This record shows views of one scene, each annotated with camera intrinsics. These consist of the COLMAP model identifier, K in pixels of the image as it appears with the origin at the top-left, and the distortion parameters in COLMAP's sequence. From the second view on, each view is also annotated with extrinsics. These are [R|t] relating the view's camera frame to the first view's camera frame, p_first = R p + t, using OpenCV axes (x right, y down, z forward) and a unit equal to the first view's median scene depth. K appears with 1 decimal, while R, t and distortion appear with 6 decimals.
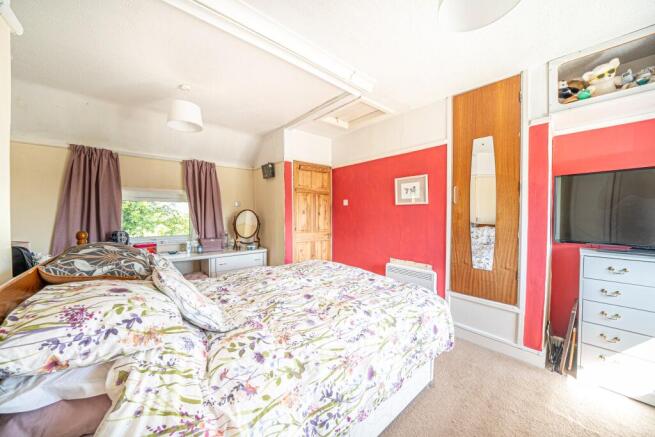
lens RADIAL K [[225.8, 0, 326.0], [0, 225.8, 217.6], [0, 0, 1]] dist [-0.019980, 0.000168]
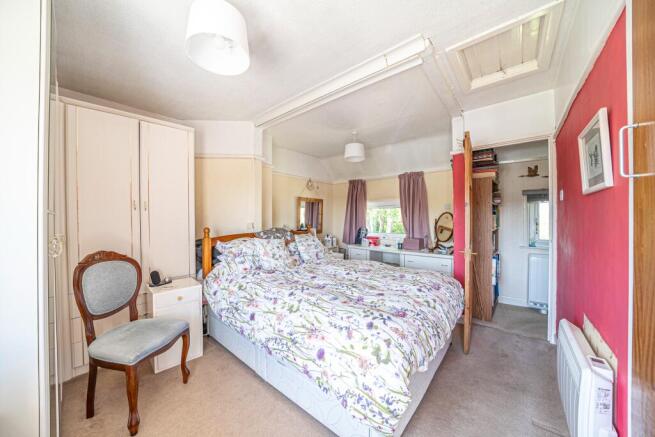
lens RADIAL K [[225.8, 0, 327.4], [0, 225.8, 218.5], [0, 0, 1]] dist [-0.019980, 0.000168]
pose [[0.171709, 0.004174, -0.985139, 0.738932], [-0.018657, 0.999825, 0.000984, -0.002268], [0.984971, 0.018211, 0.171757, 0.492230]]
